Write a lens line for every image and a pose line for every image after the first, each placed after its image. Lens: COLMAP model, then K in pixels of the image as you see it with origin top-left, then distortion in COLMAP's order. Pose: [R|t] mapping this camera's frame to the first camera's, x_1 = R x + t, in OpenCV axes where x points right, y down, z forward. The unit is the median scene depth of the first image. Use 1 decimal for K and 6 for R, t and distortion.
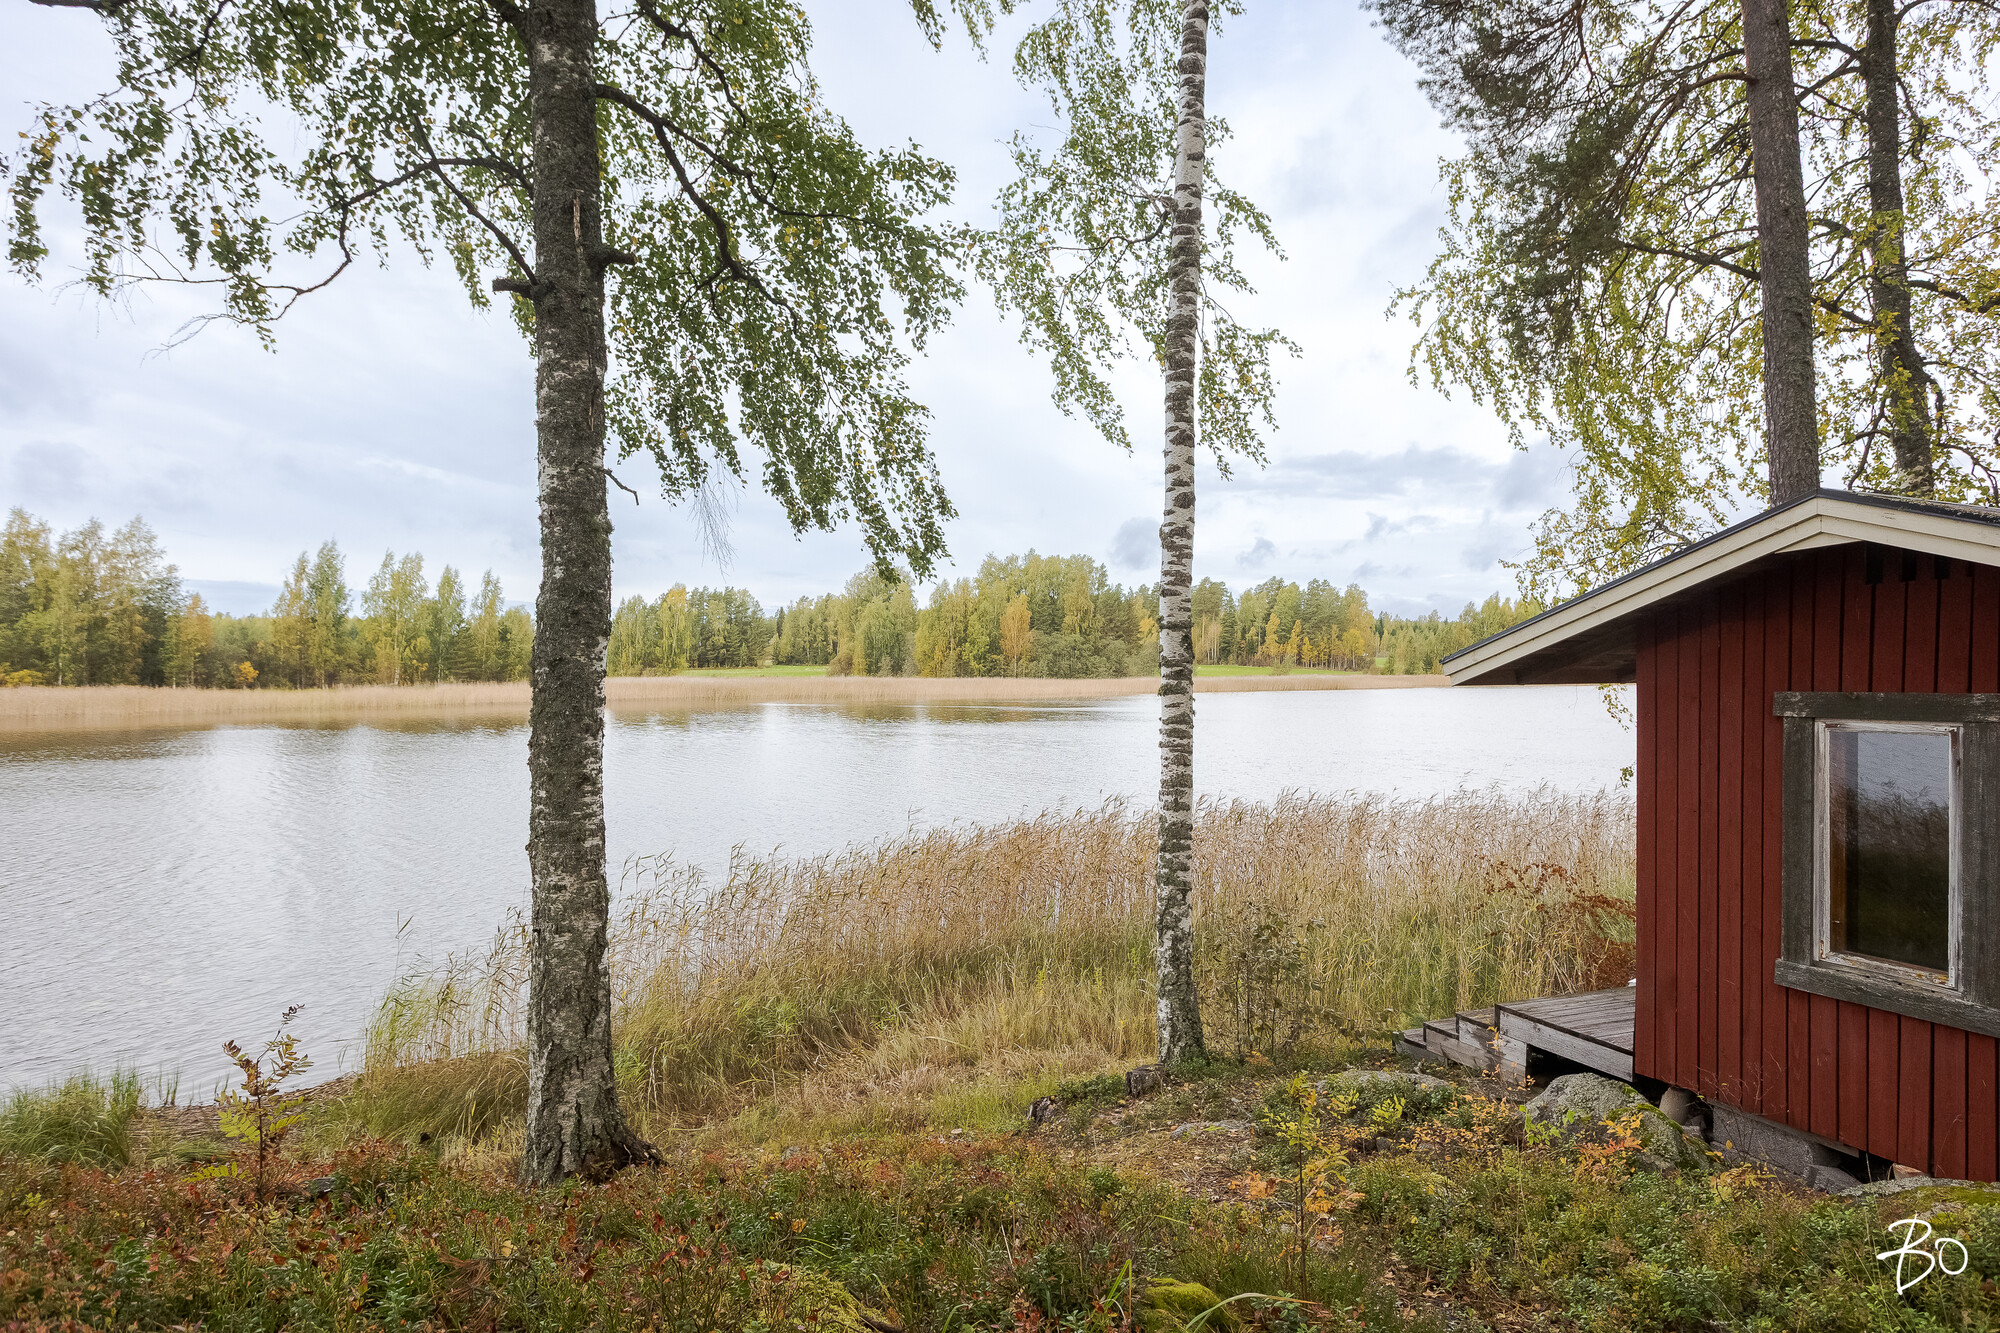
lens RADIAL K [[1242.6, 0, 1026.6], [0, 1242.6, 686.9], [0, 0, 1]] dist [-0.021086, 0.037129]
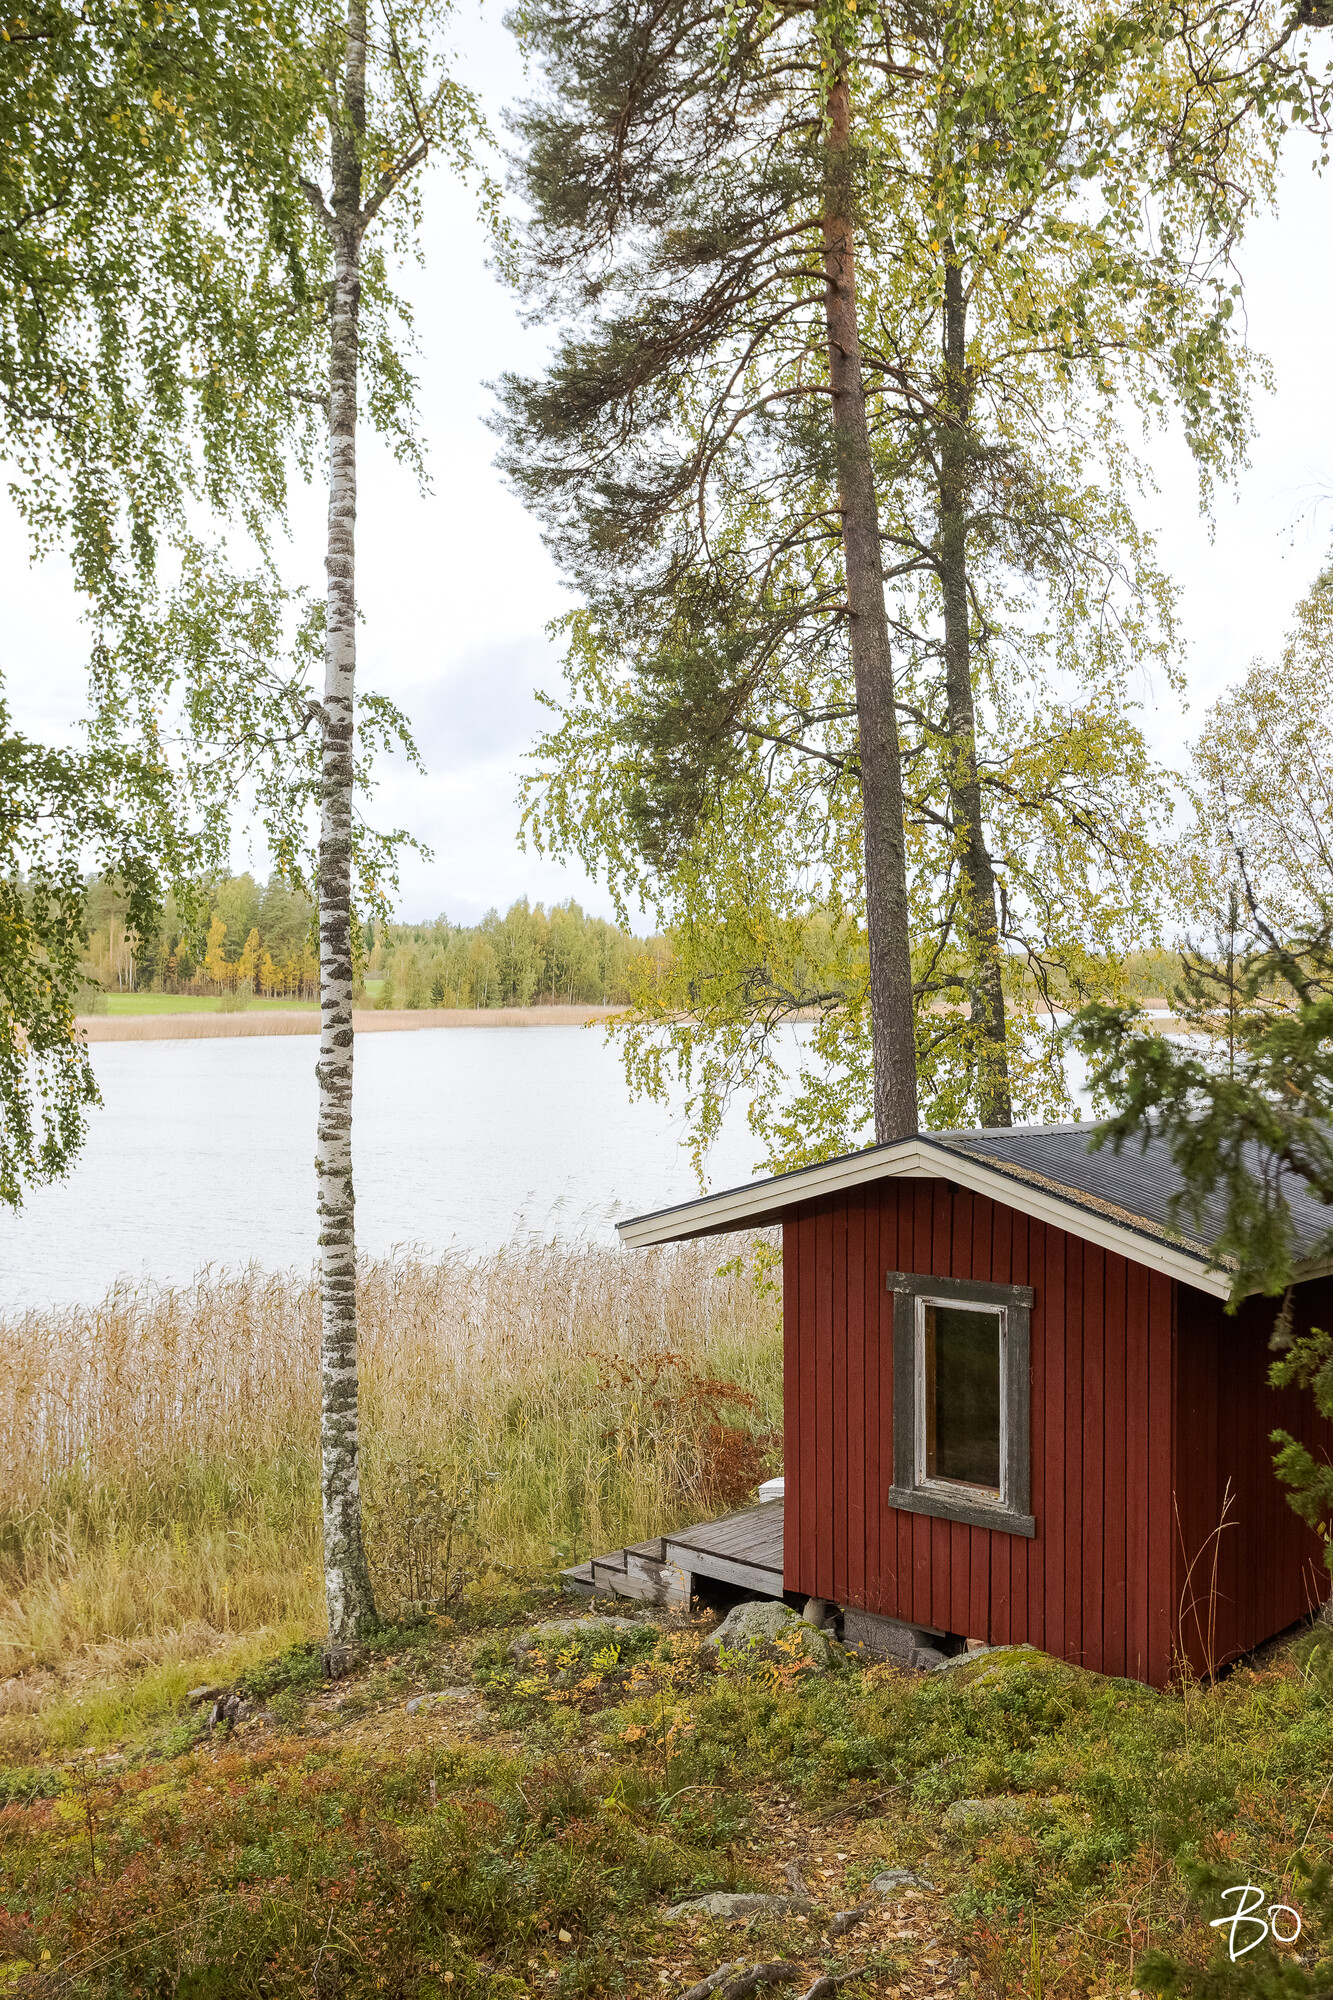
lens RADIAL K [[1869.6, 0, 646.3], [0, 1869.6, 998.5], [0, 0, 1]] dist [0.027964, 0.000000]
pose [[0.907662, -0.007800, 0.419629, -0.309086], [0.008649, 0.999963, -0.000119, -0.209105], [-0.419612, 0.003738, 0.907696, -0.465995]]
